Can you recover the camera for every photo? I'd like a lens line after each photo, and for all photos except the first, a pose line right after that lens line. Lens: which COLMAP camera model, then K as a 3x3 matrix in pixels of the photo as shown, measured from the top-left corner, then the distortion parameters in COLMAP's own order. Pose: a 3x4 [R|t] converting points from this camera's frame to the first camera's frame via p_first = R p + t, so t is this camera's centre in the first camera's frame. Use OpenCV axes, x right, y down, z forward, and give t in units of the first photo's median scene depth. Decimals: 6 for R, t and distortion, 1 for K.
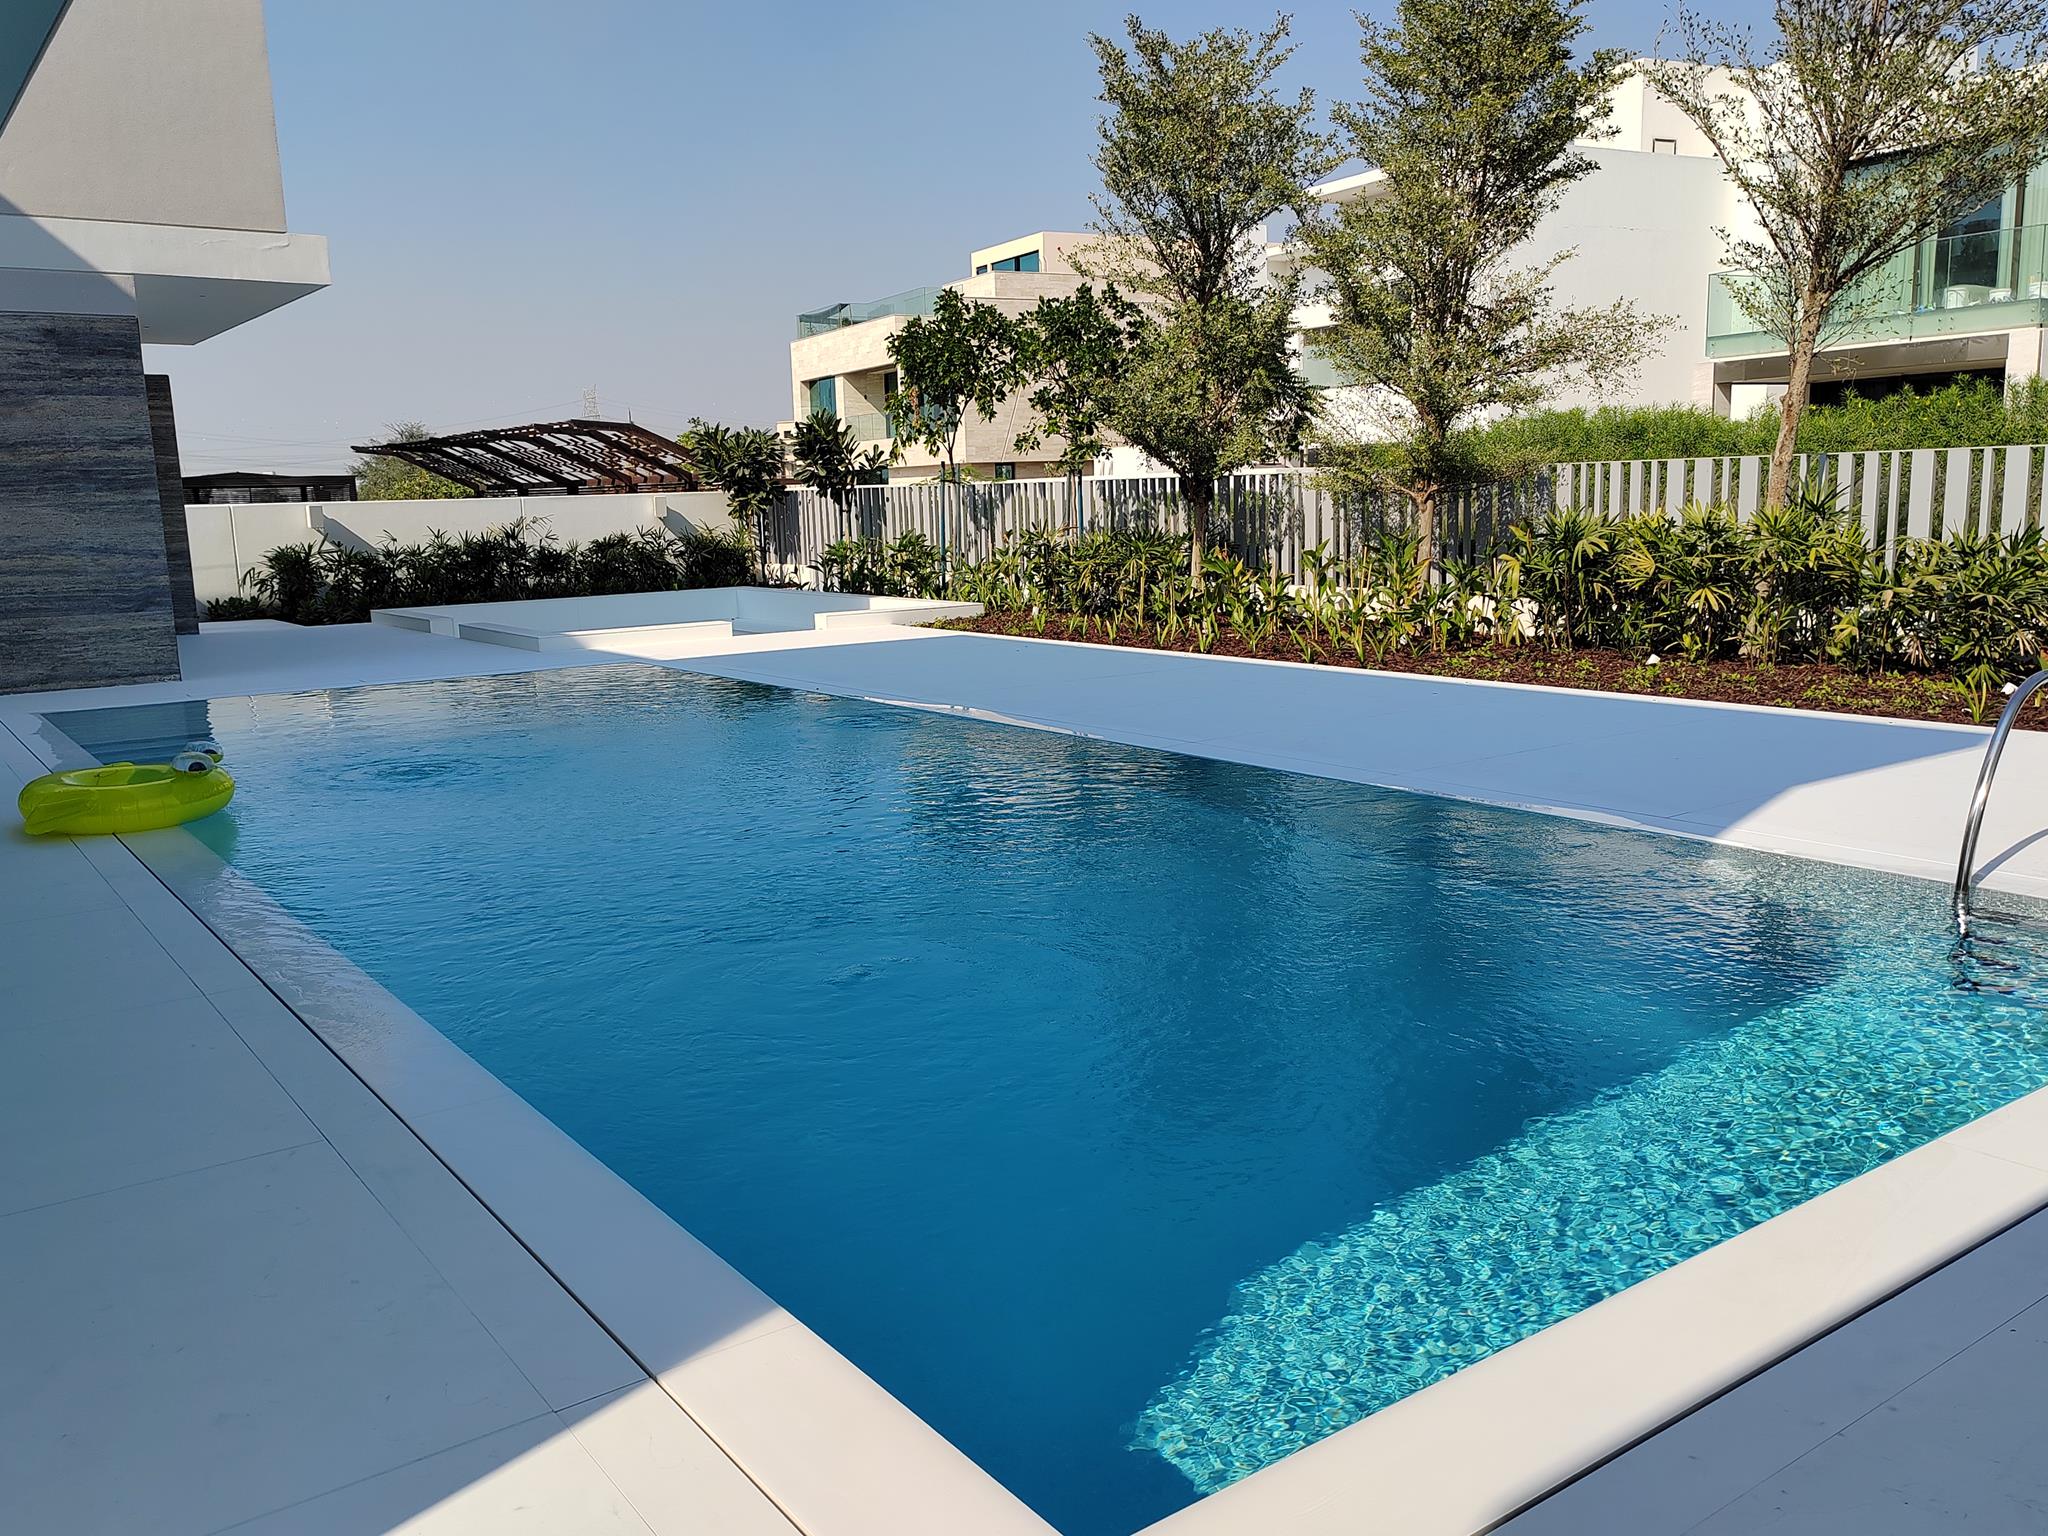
lens RADIAL K [[1645.4, 0, 1022.2], [0, 1645.4, 767.6], [0, 0, 1]] dist [0.002626, 0.003630]
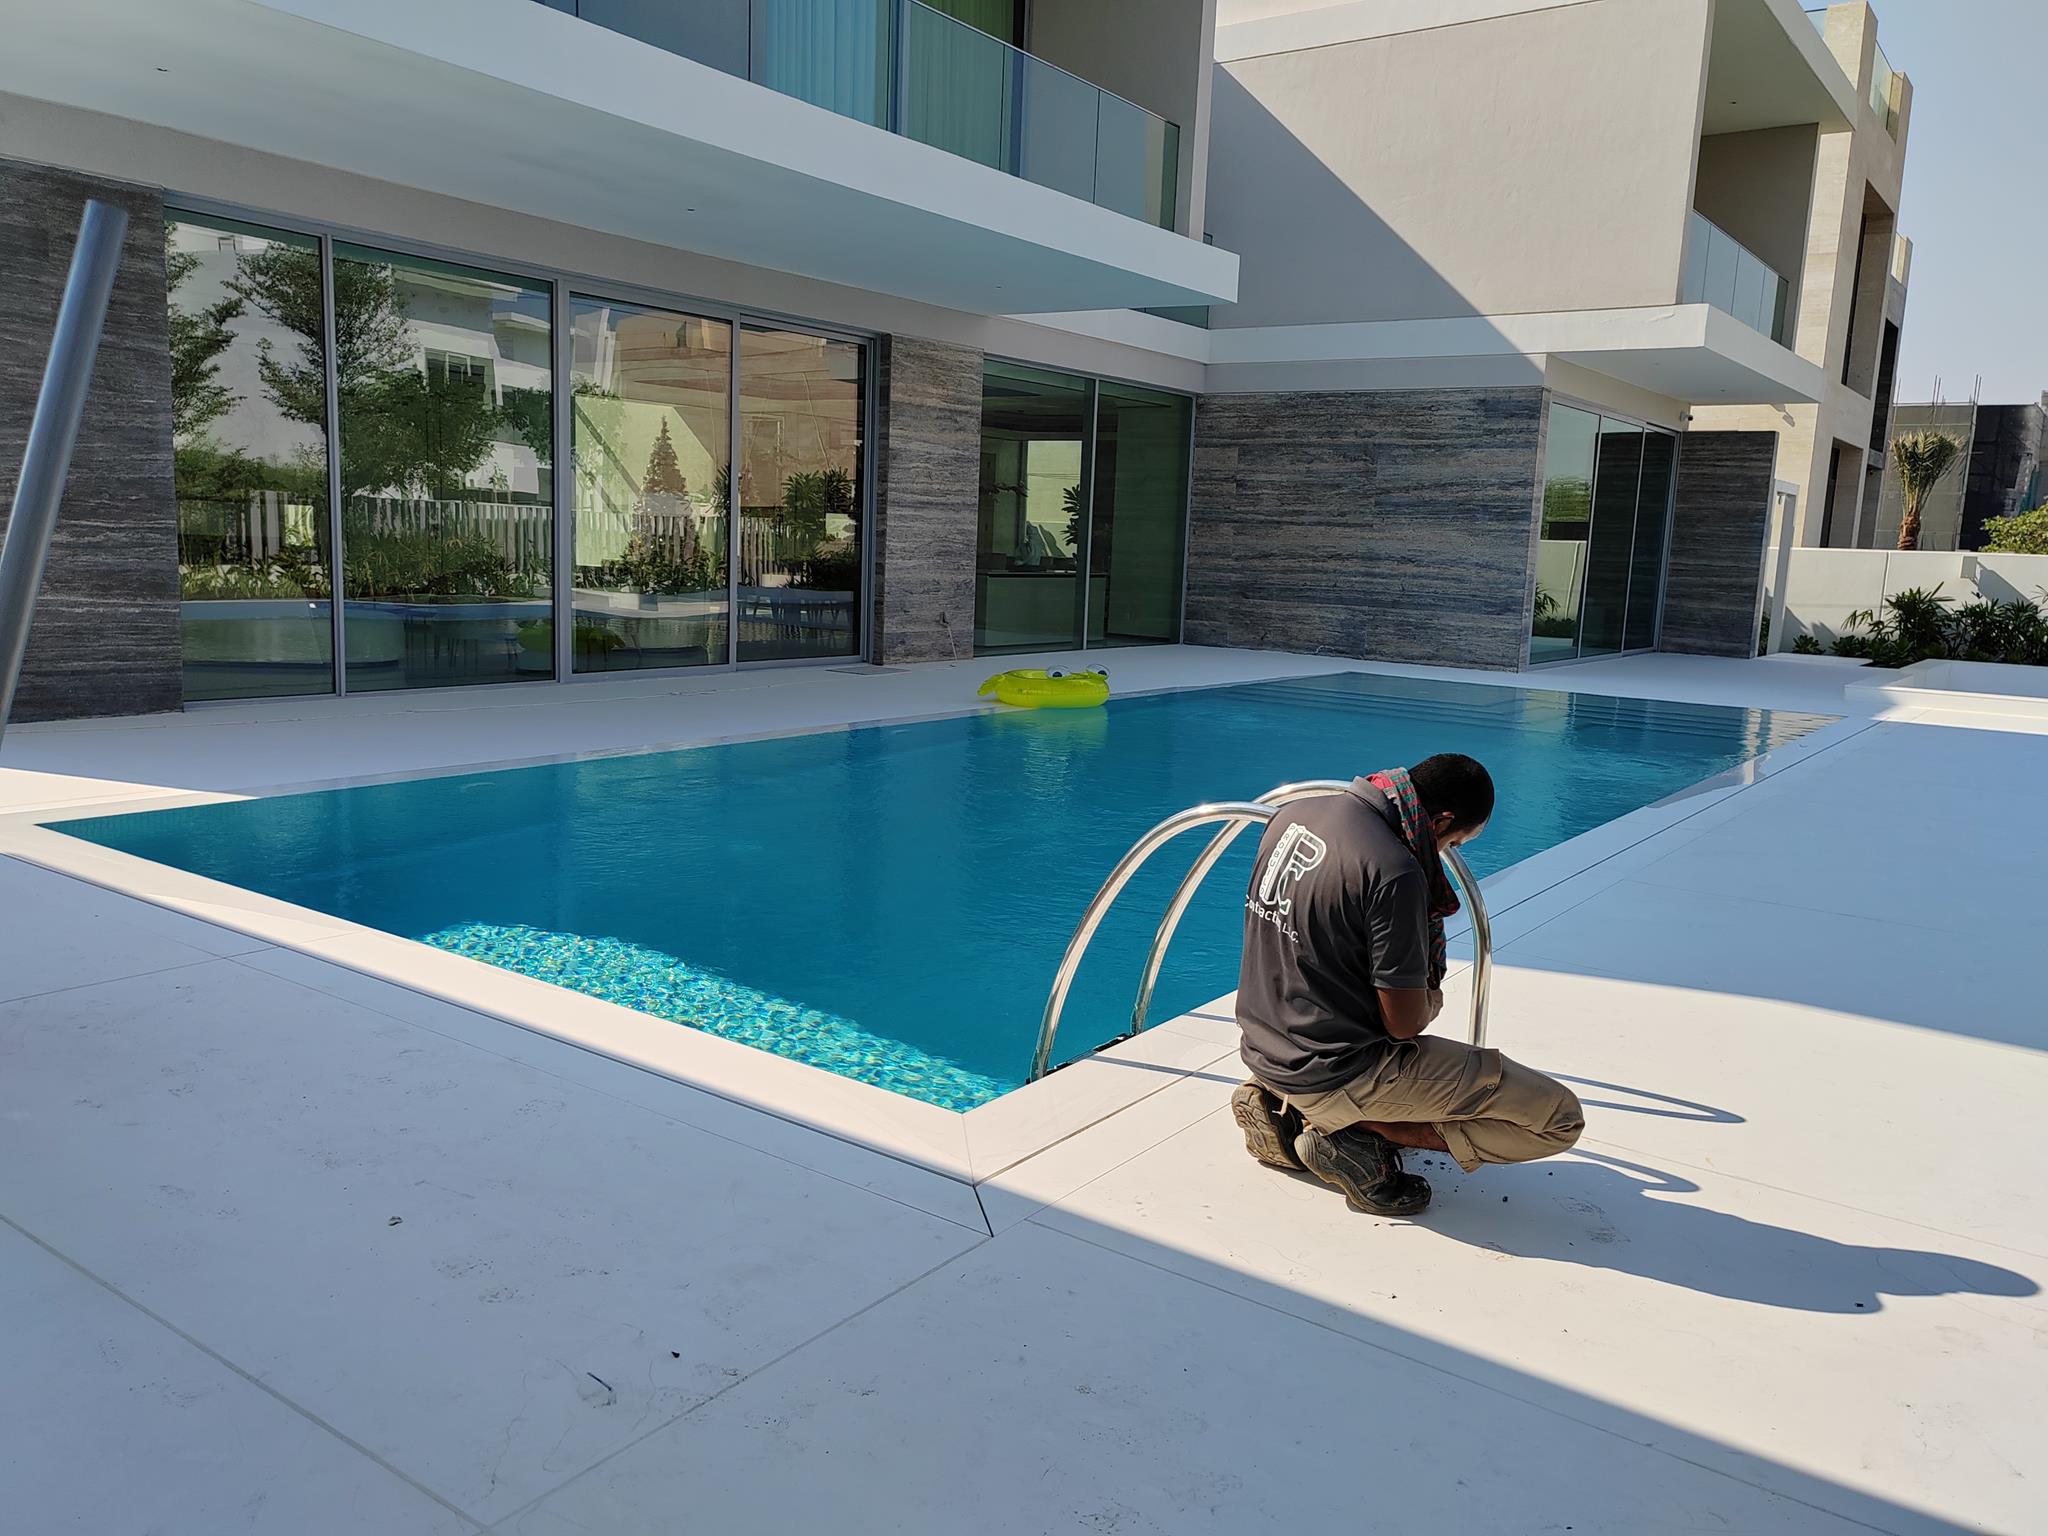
lens RADIAL K [[1602.0, 0, 1021.5], [0, 1602.0, 769.3], [0, 0, 1]] dist [0.002512, 0.001069]
pose [[0.314484, 0.180191, -0.932004, 0.548588], [-0.200313, 0.972307, 0.120392, -0.054782], [0.927887, 0.148831, 0.341870, 0.248545]]
